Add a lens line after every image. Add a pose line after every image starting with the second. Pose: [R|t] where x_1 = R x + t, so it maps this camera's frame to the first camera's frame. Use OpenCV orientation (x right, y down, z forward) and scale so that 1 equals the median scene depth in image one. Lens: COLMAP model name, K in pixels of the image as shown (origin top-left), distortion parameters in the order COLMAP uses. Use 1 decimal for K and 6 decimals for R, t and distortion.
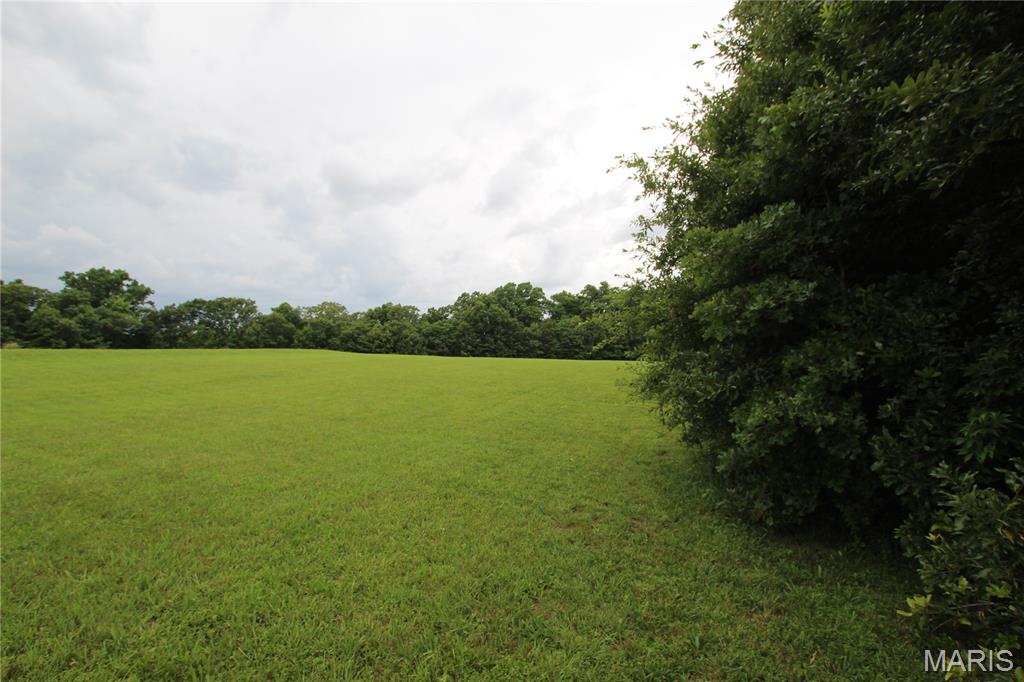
lens RADIAL K [[472.7, 0, 507.0], [0, 472.7, 349.2], [0, 0, 1]] dist [-0.032739, 0.007995]
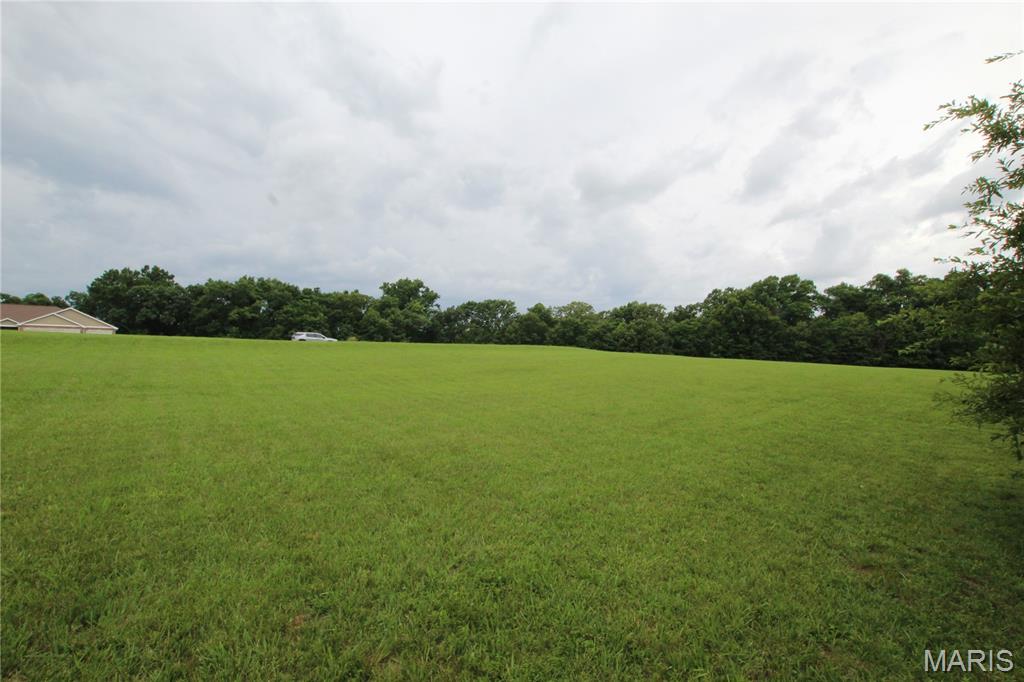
lens RADIAL K [[472.7, 0, 513.8], [0, 472.7, 350.2], [0, 0, 1]] dist [-0.032739, 0.007995]
pose [[0.882239, 0.025035, -0.470136, -0.005637], [-0.022802, 0.999685, 0.010443, 0.000188], [0.470249, 0.001507, 0.882532, -0.000532]]
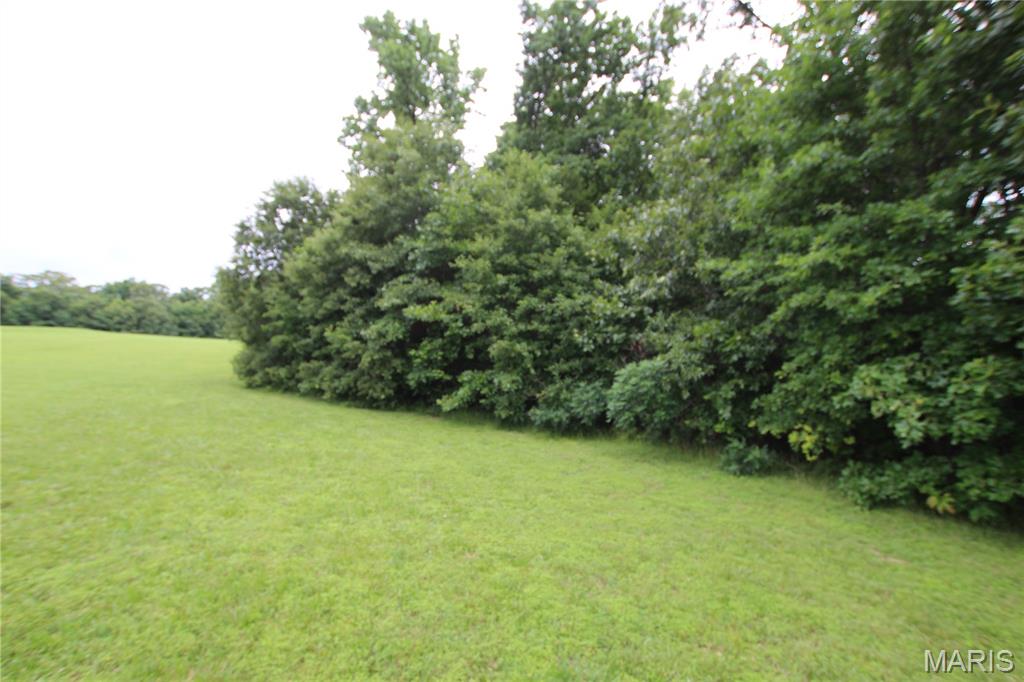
lens RADIAL K [[472.7, 0, 501.2], [0, 472.7, 349.9], [0, 0, 1]] dist [-0.032739, 0.007995]
pose [[0.910499, 0.042493, 0.411323, 0.084074], [-0.054627, 0.998348, 0.017783, -0.015468], [-0.409888, -0.038661, 0.911316, -0.296851]]
